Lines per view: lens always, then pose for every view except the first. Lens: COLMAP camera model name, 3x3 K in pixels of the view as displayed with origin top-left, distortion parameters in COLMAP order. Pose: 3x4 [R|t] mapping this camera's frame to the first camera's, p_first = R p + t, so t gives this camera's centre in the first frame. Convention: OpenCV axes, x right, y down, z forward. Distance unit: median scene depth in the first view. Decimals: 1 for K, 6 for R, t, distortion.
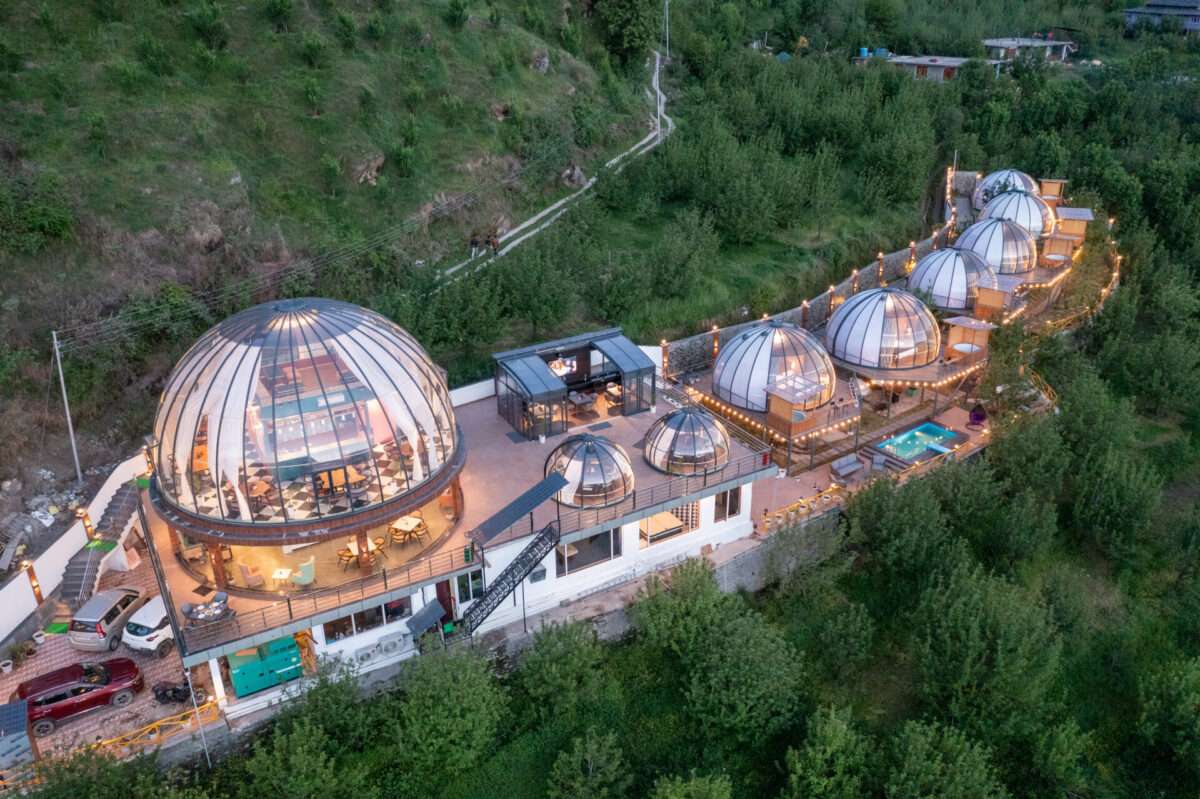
lens RADIAL K [[955.2, 0, 603.6], [0, 955.2, 400.7], [0, 0, 1]] dist [-0.010863, -0.001720]
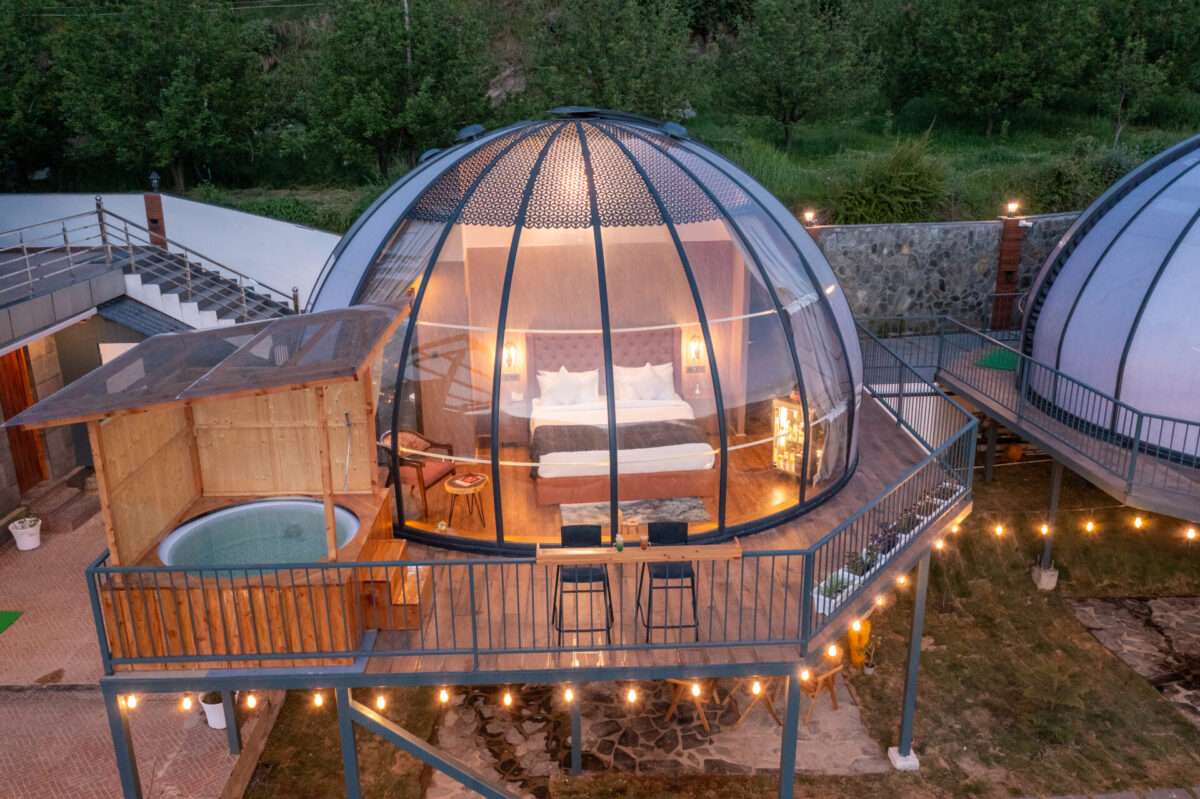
lens RADIAL K [[955.2, 0, 599.5], [0, 955.2, 399.2], [0, 0, 1]] dist [-0.010863, -0.001720]
pose [[0.840156, 0.166051, -0.516299, 0.323162], [-0.227347, 0.972127, -0.057301, -0.009585], [0.492393, 0.165521, 0.854489, 0.892919]]
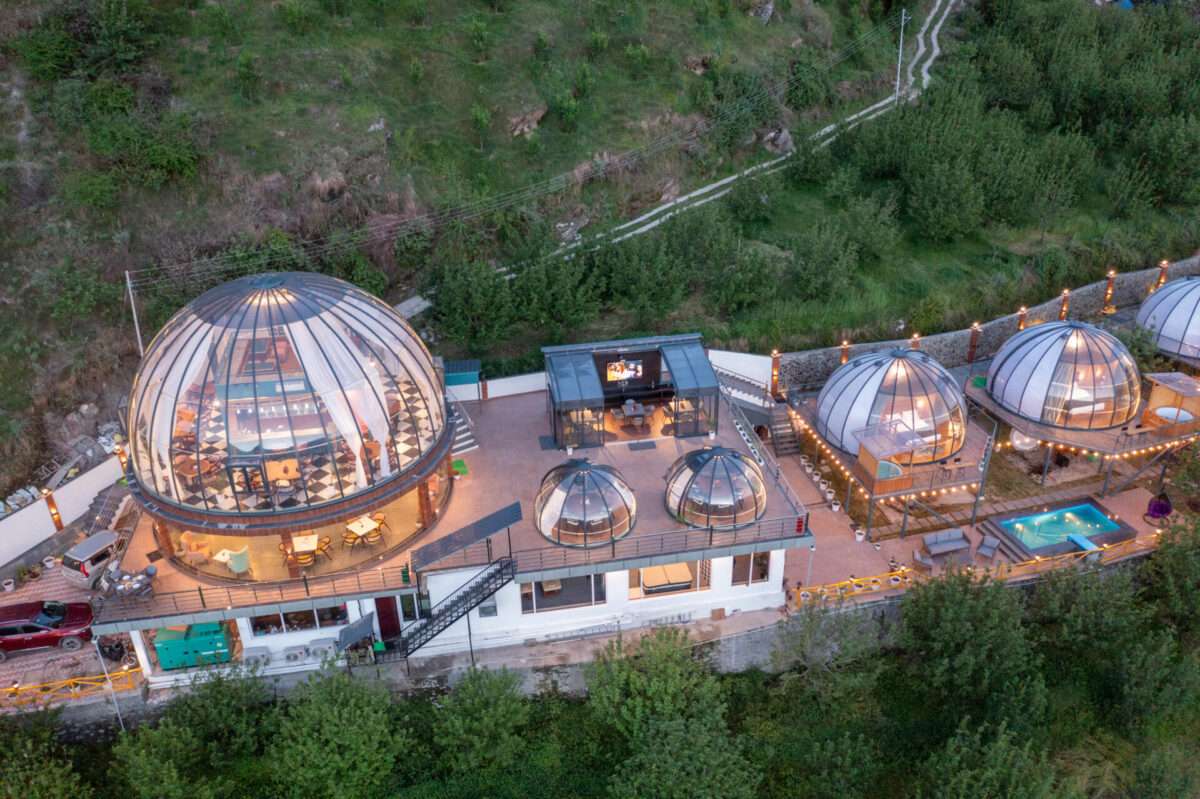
lens RADIAL K [[955.2, 0, 602.5], [0, 955.2, 398.1], [0, 0, 1]] dist [-0.010863, -0.001720]
pose [[0.936730, 0.158366, -0.312182, 0.218034], [-0.138468, 0.986707, 0.085060, -0.081800], [0.321503, -0.036451, 0.946207, 0.148964]]
